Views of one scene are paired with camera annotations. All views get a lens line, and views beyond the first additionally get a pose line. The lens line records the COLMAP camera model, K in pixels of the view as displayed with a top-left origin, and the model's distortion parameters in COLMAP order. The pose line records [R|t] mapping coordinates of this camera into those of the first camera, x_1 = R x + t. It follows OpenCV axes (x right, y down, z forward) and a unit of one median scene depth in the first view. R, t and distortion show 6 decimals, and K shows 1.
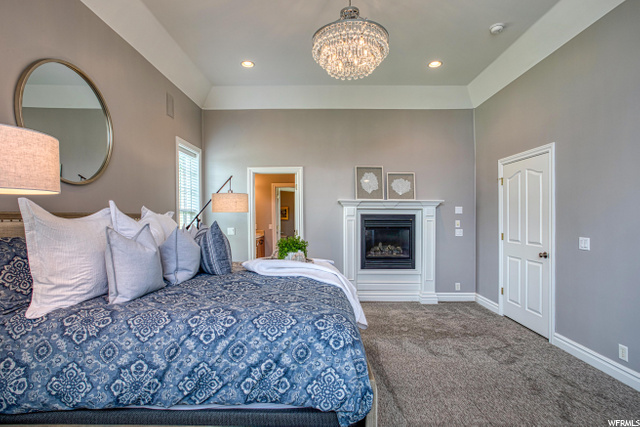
lens RADIAL K [[332.6, 0, 320.0], [0, 332.6, 213.5], [0, 0, 1]] dist [-0.038744, 0.000264]
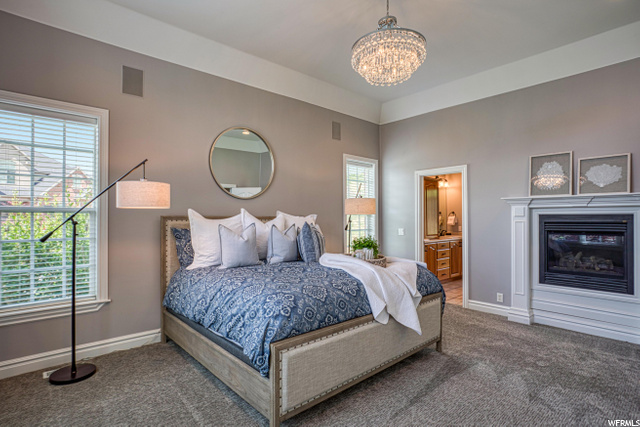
lens RADIAL K [[326.8, 0, 320.0], [0, 326.8, 213.5], [0, 0, 1]] dist [-0.002220, 0.000193]
pose [[0.673053, -0.009766, -0.739530, 0.360923], [0.008817, 0.999948, -0.005180, -0.001273], [0.739542, -0.003034, 0.673104, 0.079378]]
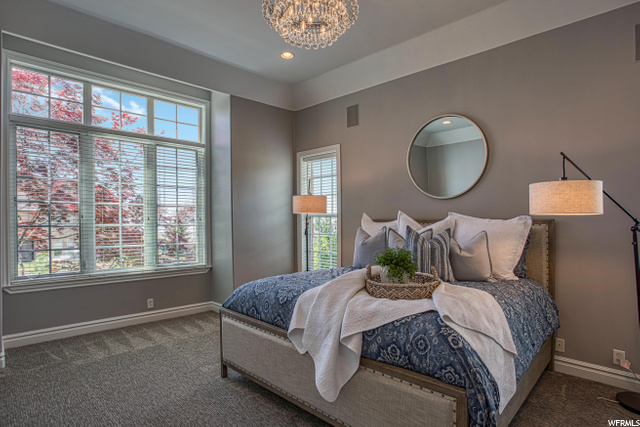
lens RADIAL K [[361.7, 0, 320.0], [0, 361.7, 213.5], [0, 0, 1]] dist [0.001995, 0.000249]
pose [[-0.708767, -0.008001, -0.705397, 0.354840], [0.009522, 0.999736, -0.020907, 0.007809], [0.705378, -0.021535, -0.708504, 1.854731]]
